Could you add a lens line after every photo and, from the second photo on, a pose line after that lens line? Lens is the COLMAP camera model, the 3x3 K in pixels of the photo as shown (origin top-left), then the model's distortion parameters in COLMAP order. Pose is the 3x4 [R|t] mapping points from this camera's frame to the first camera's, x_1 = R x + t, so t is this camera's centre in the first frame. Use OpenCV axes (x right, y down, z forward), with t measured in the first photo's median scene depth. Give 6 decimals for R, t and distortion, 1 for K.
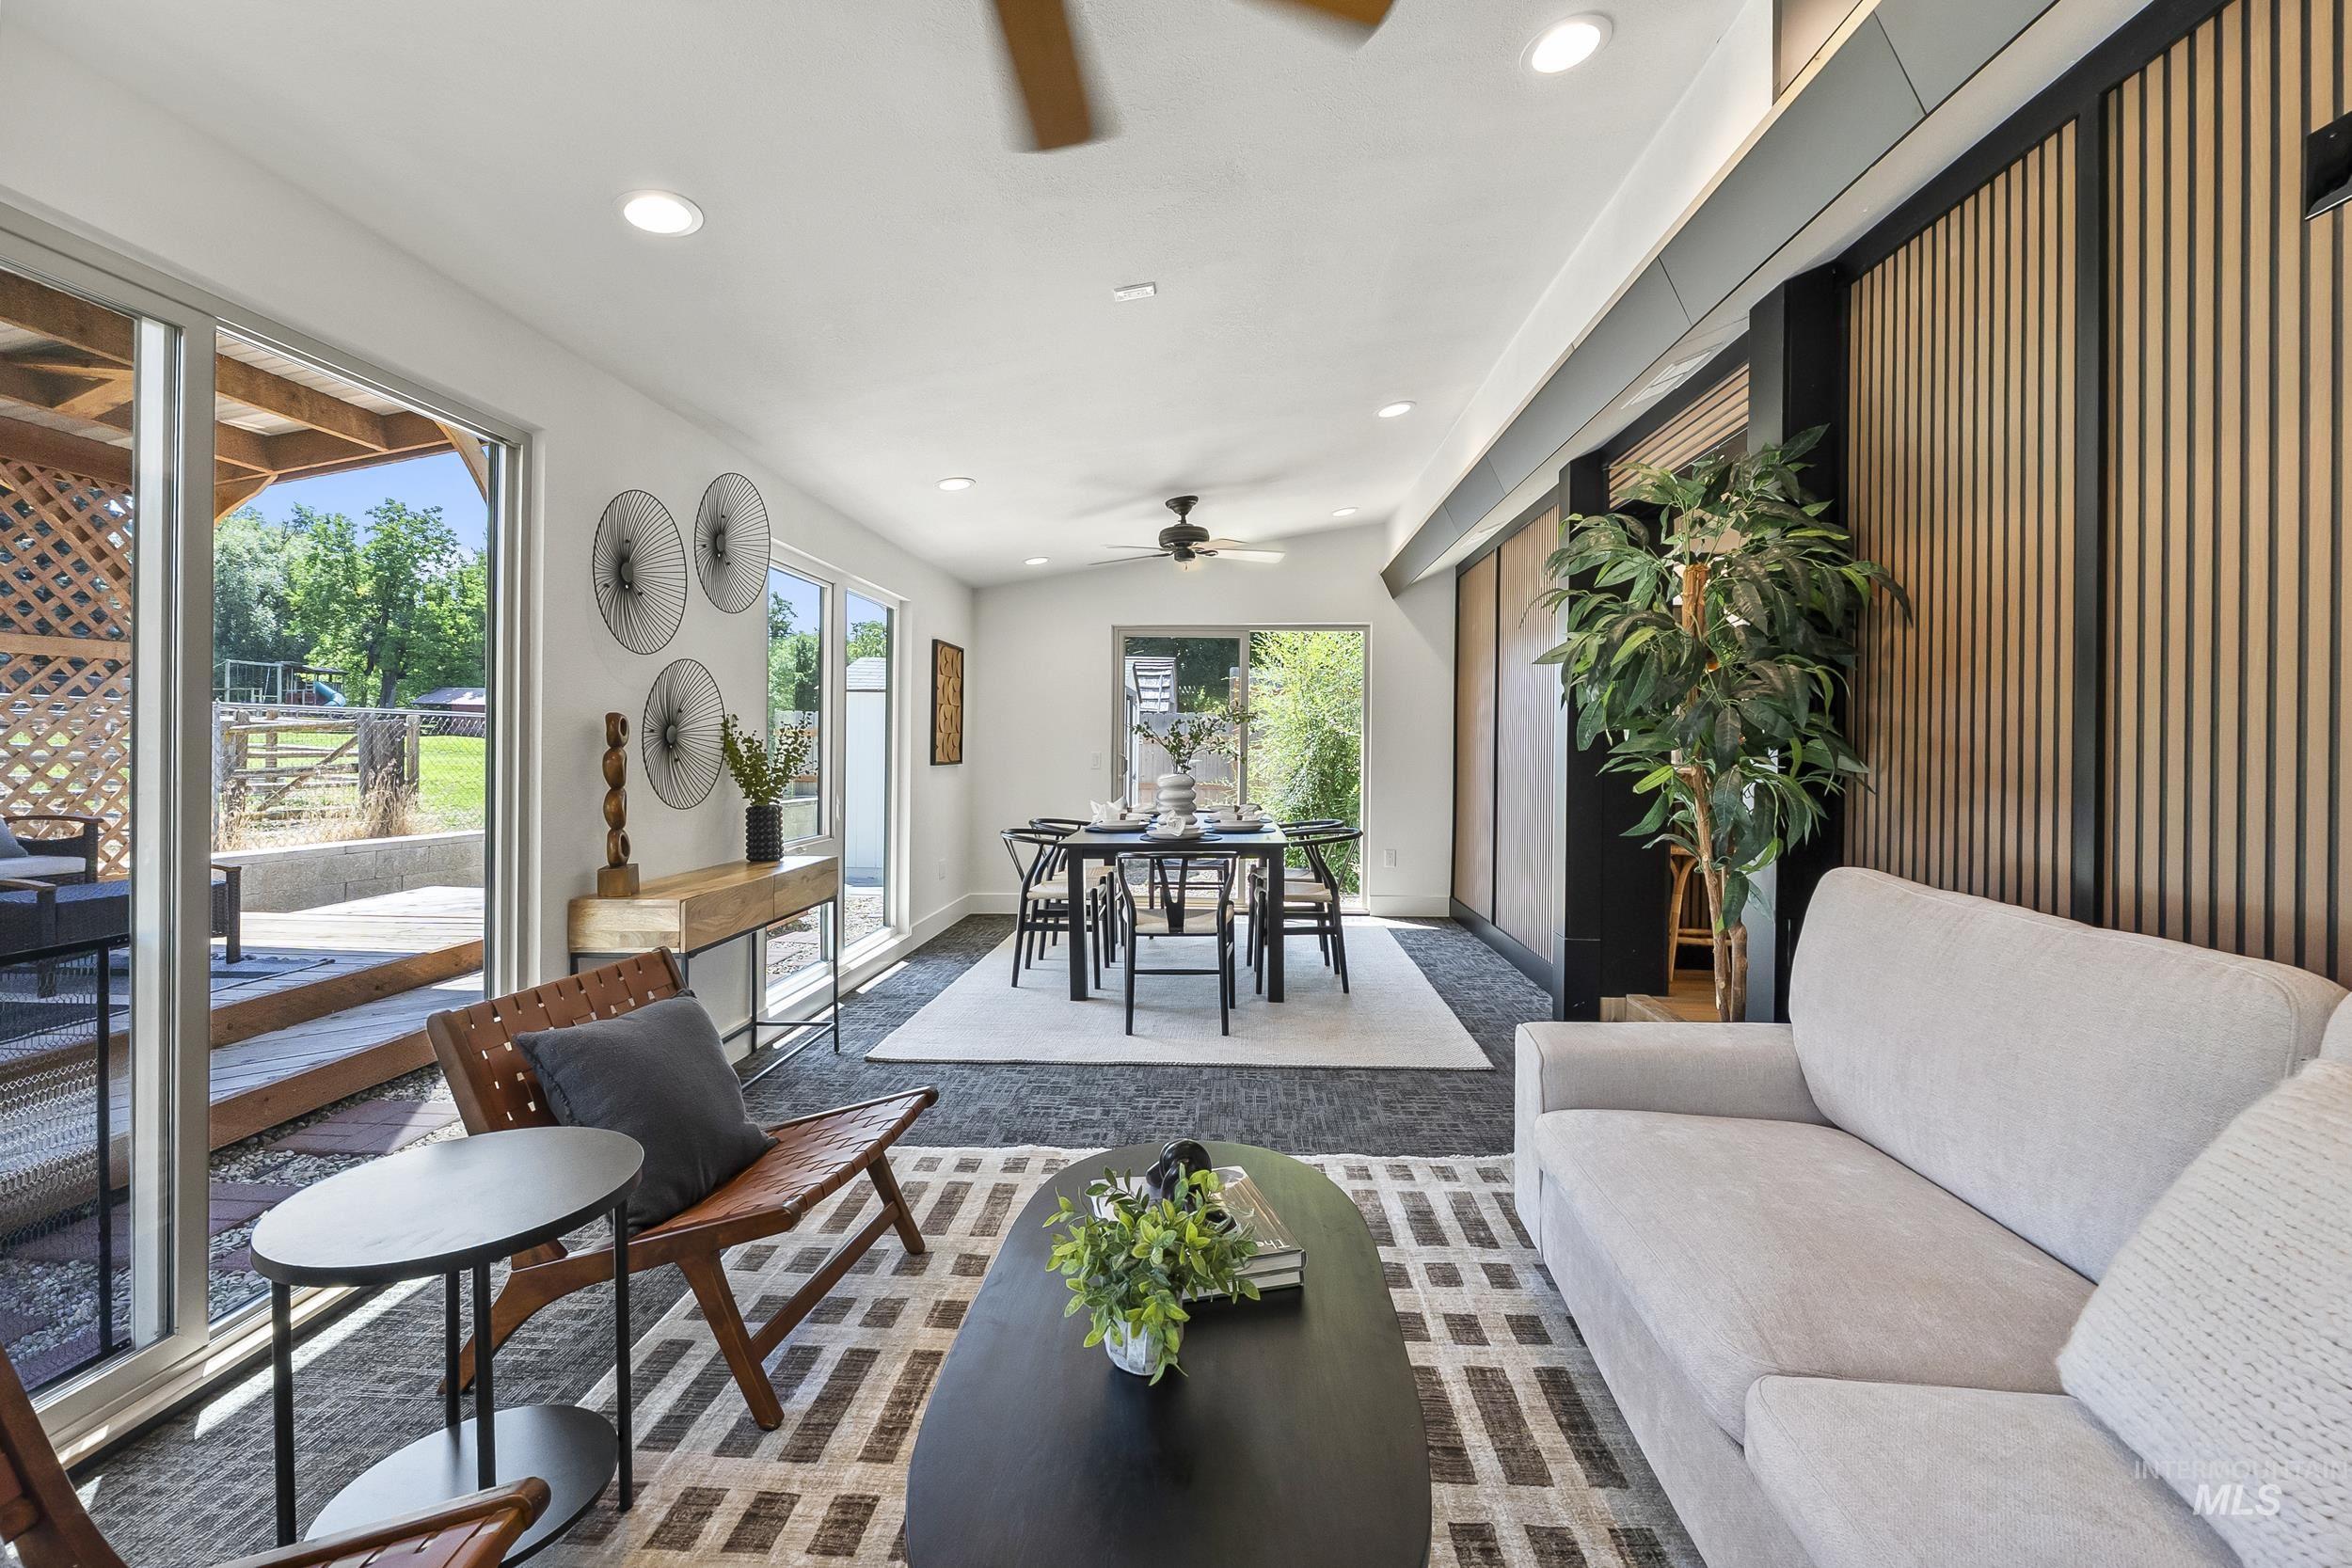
lens RADIAL K [[1015.7, 0, 1177.2], [0, 1015.7, 770.5], [0, 0, 1]] dist [-0.000597, -0.000504]
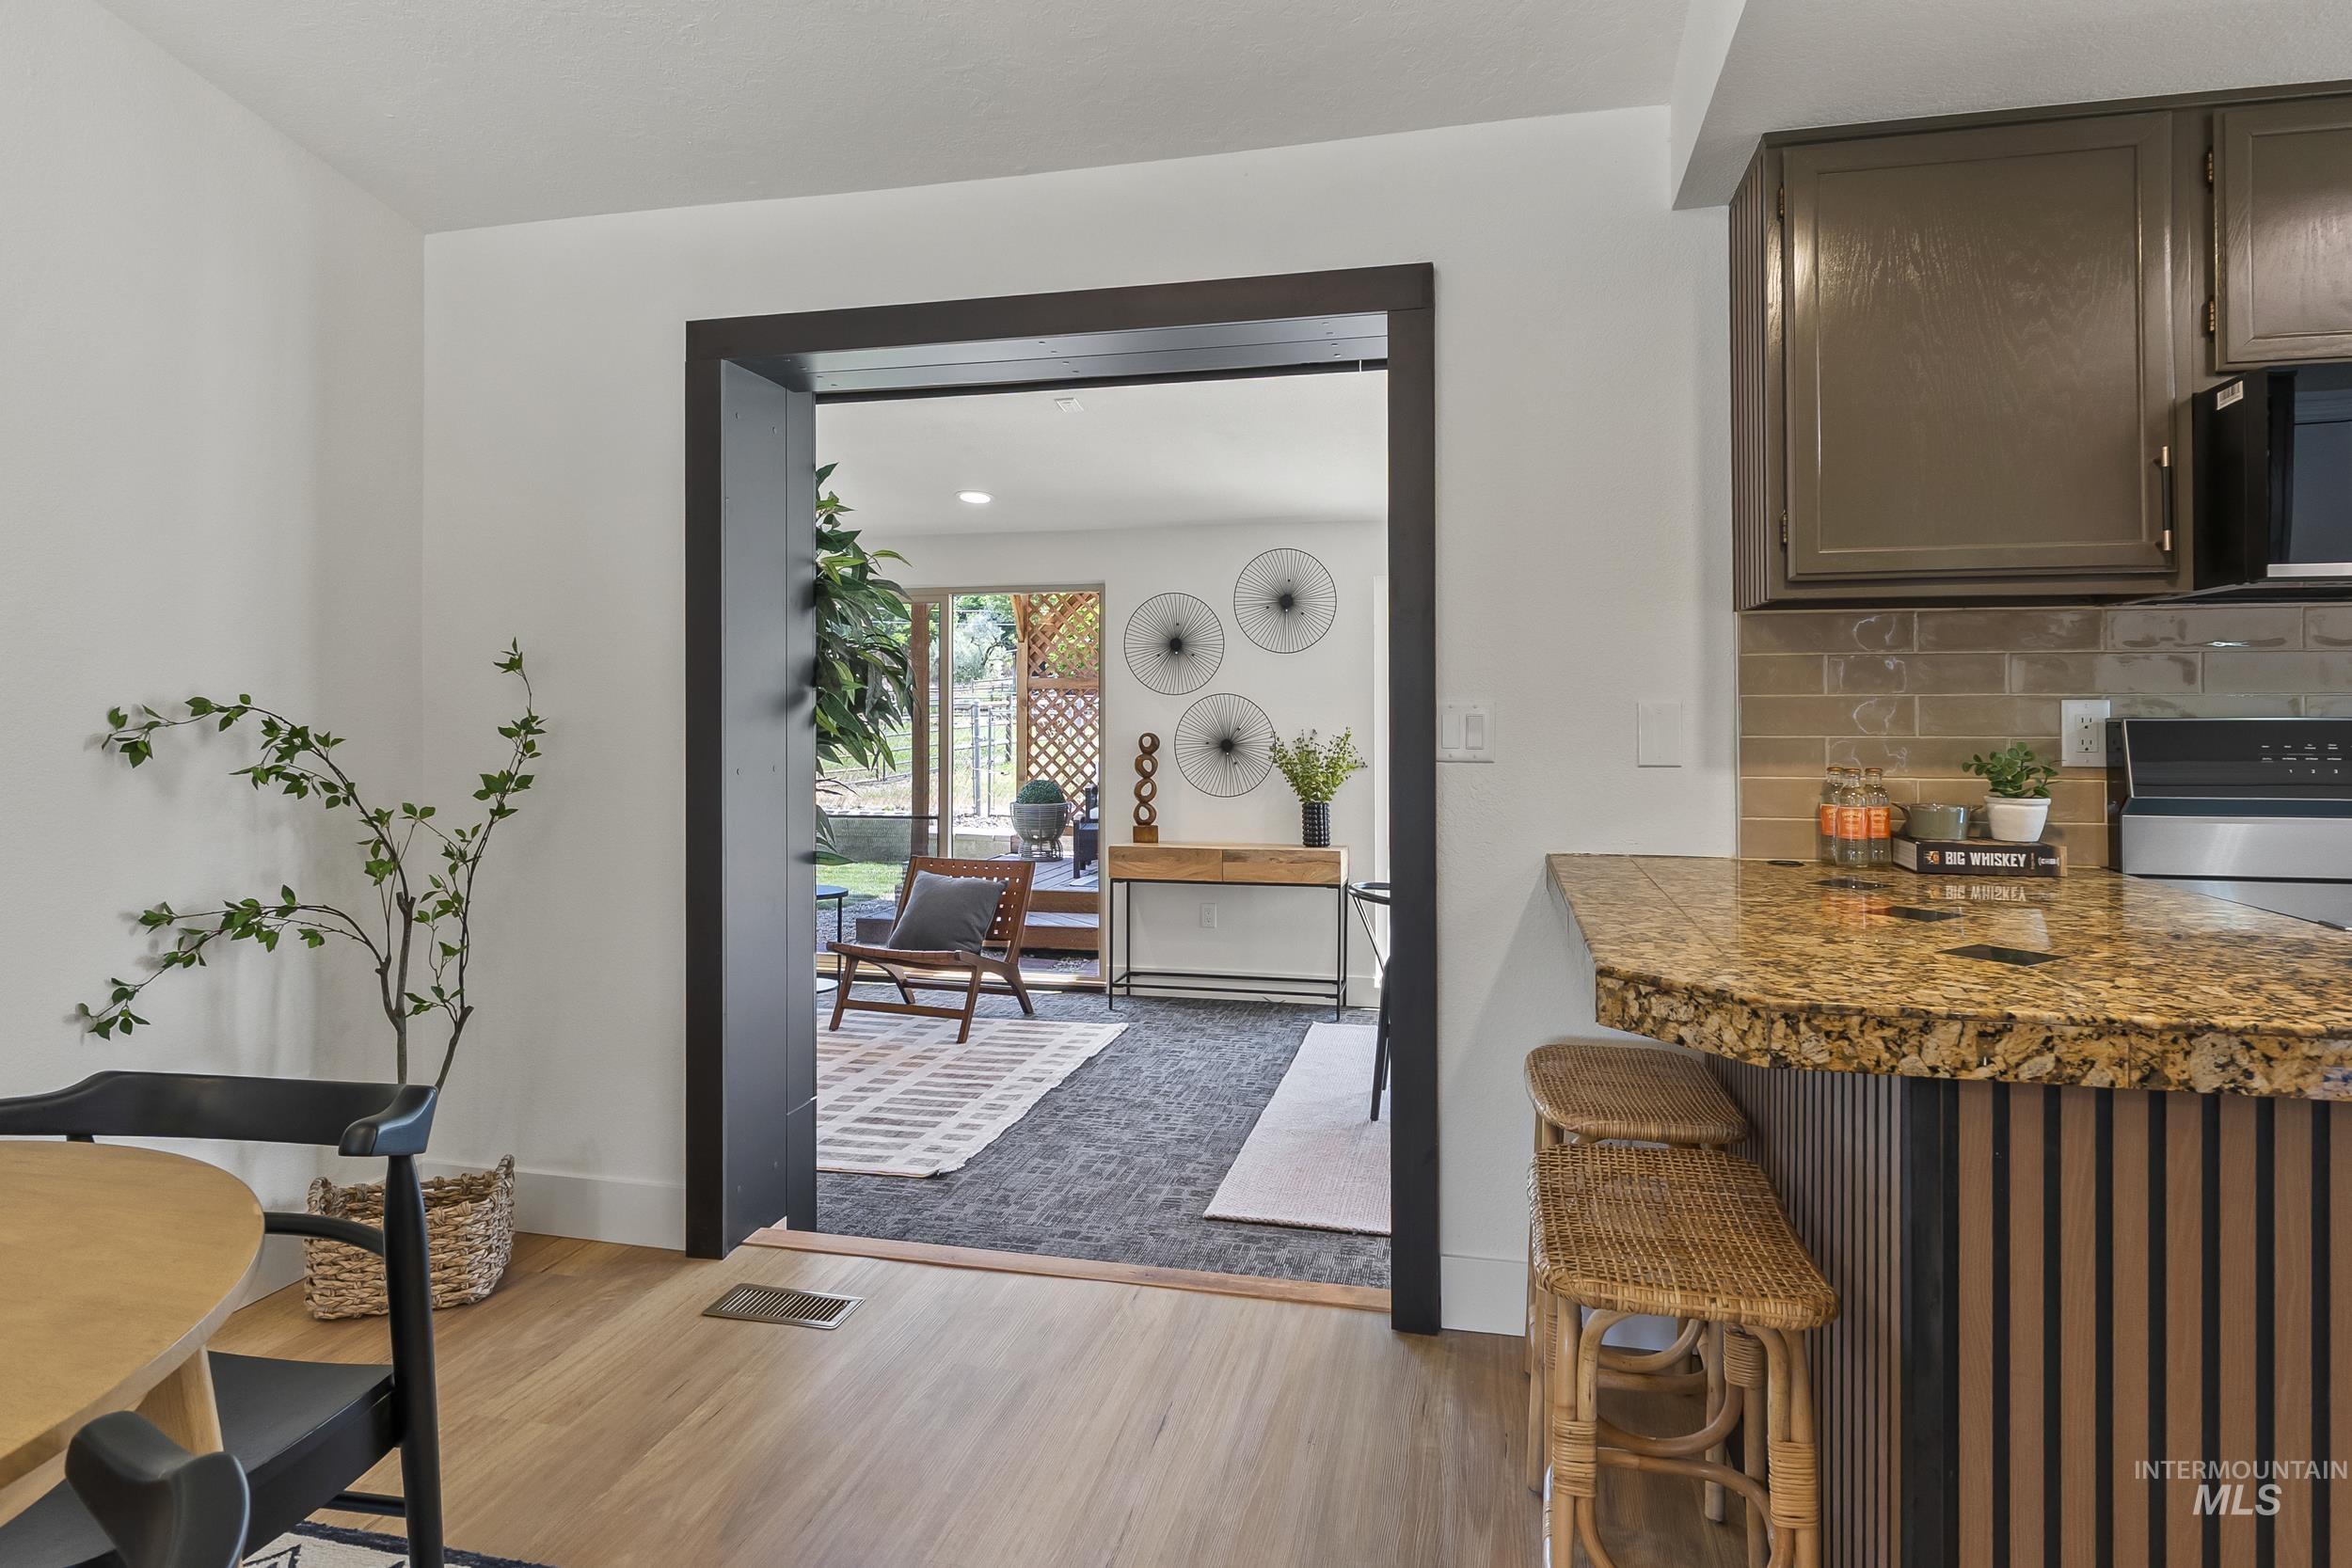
lens RADIAL K [[1317.6, 0, 1166.4], [0, 1317.6, 691.8], [0, 0, 1]] dist [-0.005445, 0.000309]
pose [[-0.193910, -0.016885, -0.980874, 0.952211], [-0.016829, 0.999762, -0.013883, -0.057137], [0.980875, 0.013815, -0.194148, 0.869163]]
